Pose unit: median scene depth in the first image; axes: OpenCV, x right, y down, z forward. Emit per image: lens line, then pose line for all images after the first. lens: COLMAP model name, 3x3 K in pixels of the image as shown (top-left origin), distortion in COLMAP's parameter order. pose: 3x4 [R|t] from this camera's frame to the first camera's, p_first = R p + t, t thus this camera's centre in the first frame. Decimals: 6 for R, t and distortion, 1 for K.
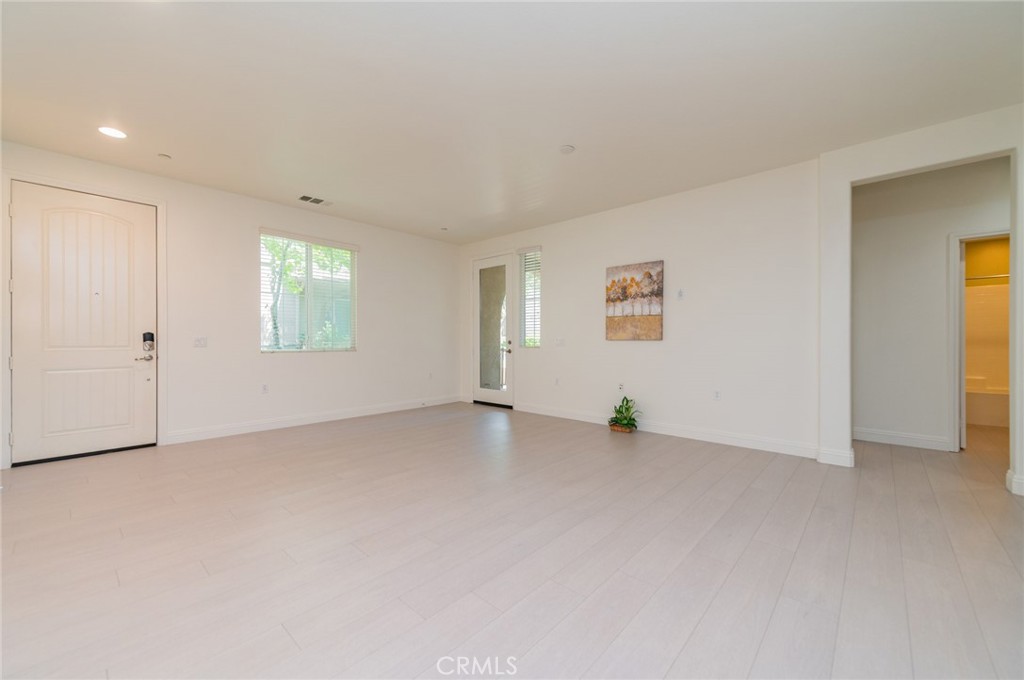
lens RADIAL K [[399.0, 0, 512.0], [0, 399.0, 340.0], [0, 0, 1]] dist [0.010112, -0.000166]
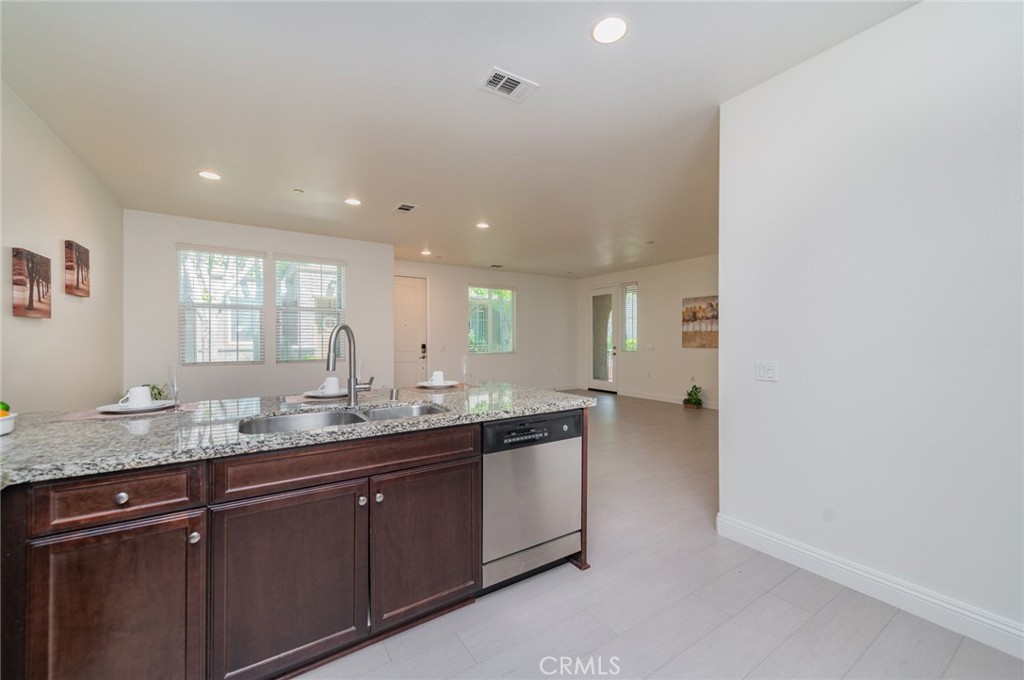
lens RADIAL K [[399.0, 0, 512.0], [0, 399.0, 340.0], [0, 0, 1]] dist [0.010112, -0.000166]
pose [[0.970065, -0.001953, -0.242839, -0.019445], [0.002173, 0.999997, 0.000640, -0.031058], [0.242837, -0.001149, 0.970066, -0.627270]]
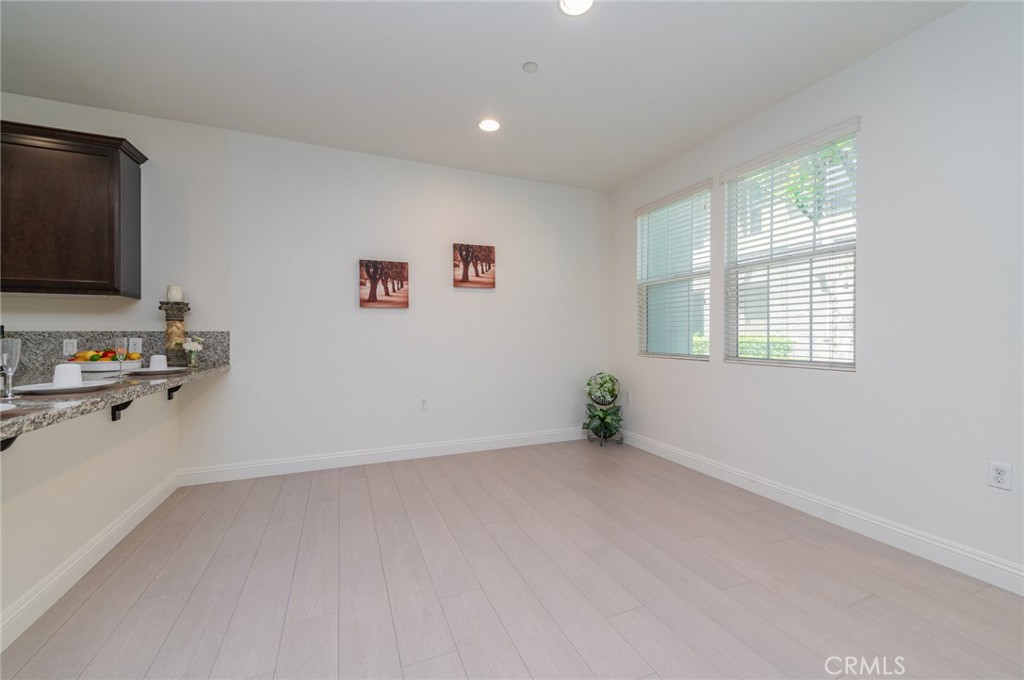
lens RADIAL K [[399.0, 0, 512.0], [0, 399.0, 340.0], [0, 0, 1]] dist [0.010112, -0.000166]
pose [[-0.413290, 0.008094, -0.910563, -0.190649], [0.000330, 0.999962, 0.008739, -0.008437], [0.910599, 0.003311, -0.413277, 0.245421]]
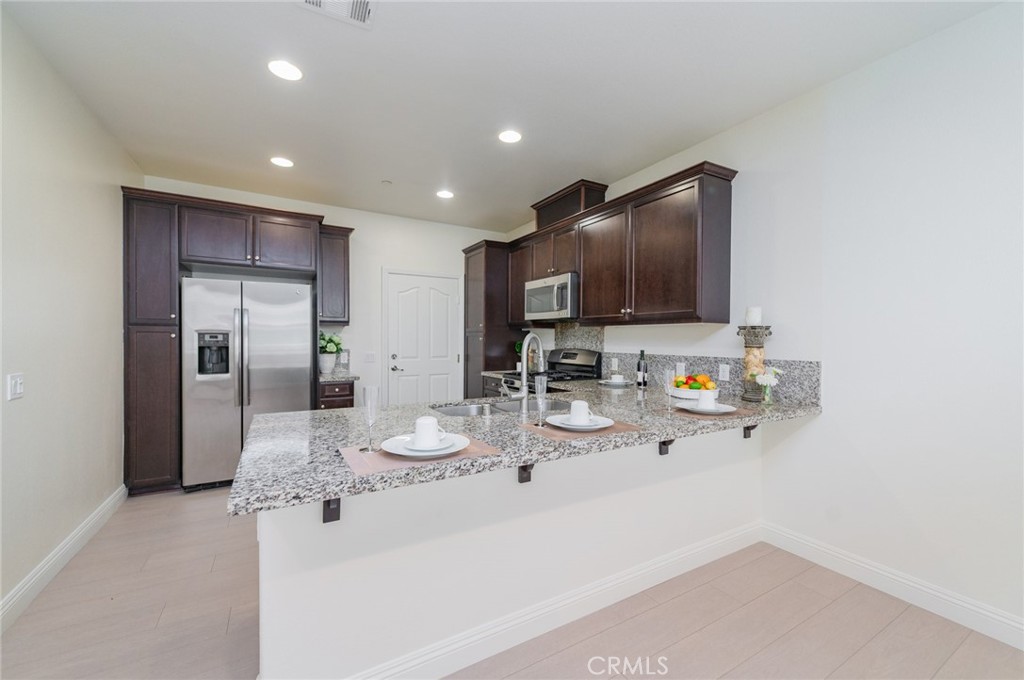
lens RADIAL K [[401.9, 0, 503.4], [0, 401.9, 340.8], [0, 0, 1]] dist [0.002793, 0.000037]
pose [[-0.946867, -0.010469, 0.321454, -0.387721], [-0.008860, 0.999940, 0.006468, -0.040468], [-0.321503, 0.003277, -0.946903, 0.133146]]
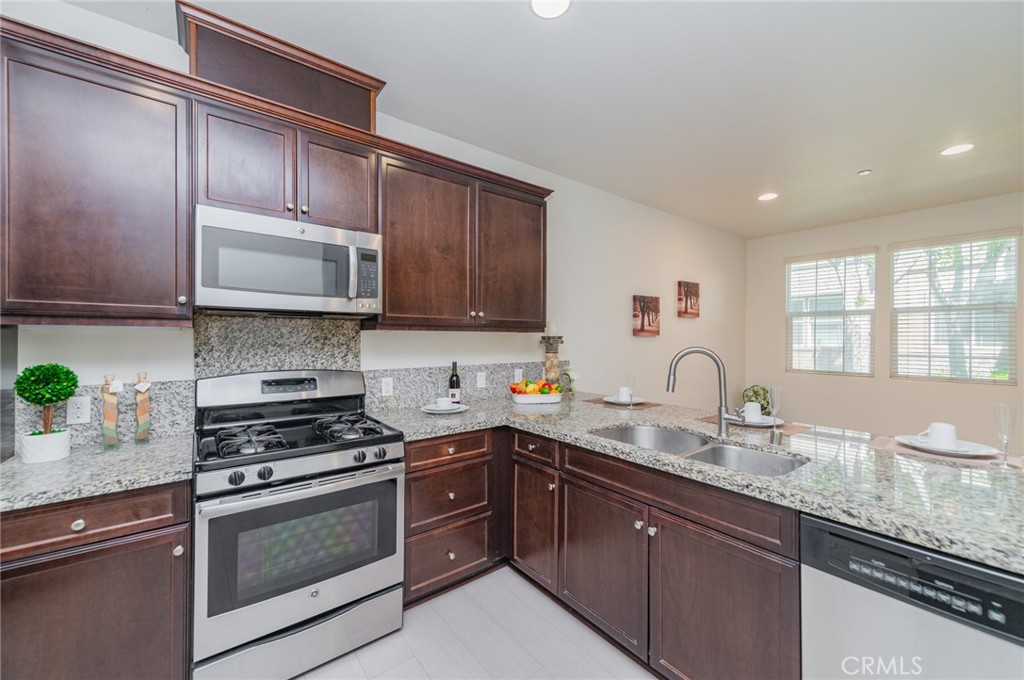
lens RADIAL K [[399.0, 0, 512.0], [0, 399.0, 340.0], [0, 0, 1]] dist [0.010112, -0.000166]
pose [[-0.168680, 0.002575, -0.985668, 0.122483], [-0.003818, 0.999987, 0.003266, -0.054321], [0.985663, 0.004314, -0.168668, -0.403164]]
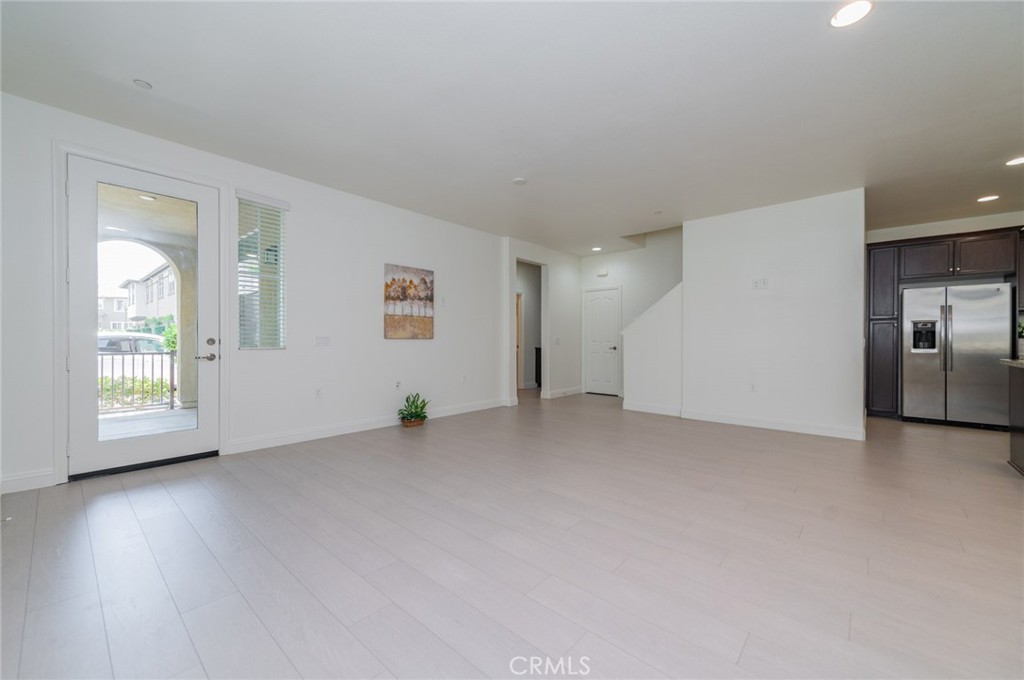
lens RADIAL K [[404.3, 0, 520.7], [0, 404.3, 338.7], [0, 0, 1]] dist [0.017748, -0.000077]
pose [[-0.012202, 0.001985, 0.999924, -0.773926], [-0.001982, 0.999996, -0.002009, 0.001544], [-0.999924, -0.002006, -0.012198, 0.715344]]
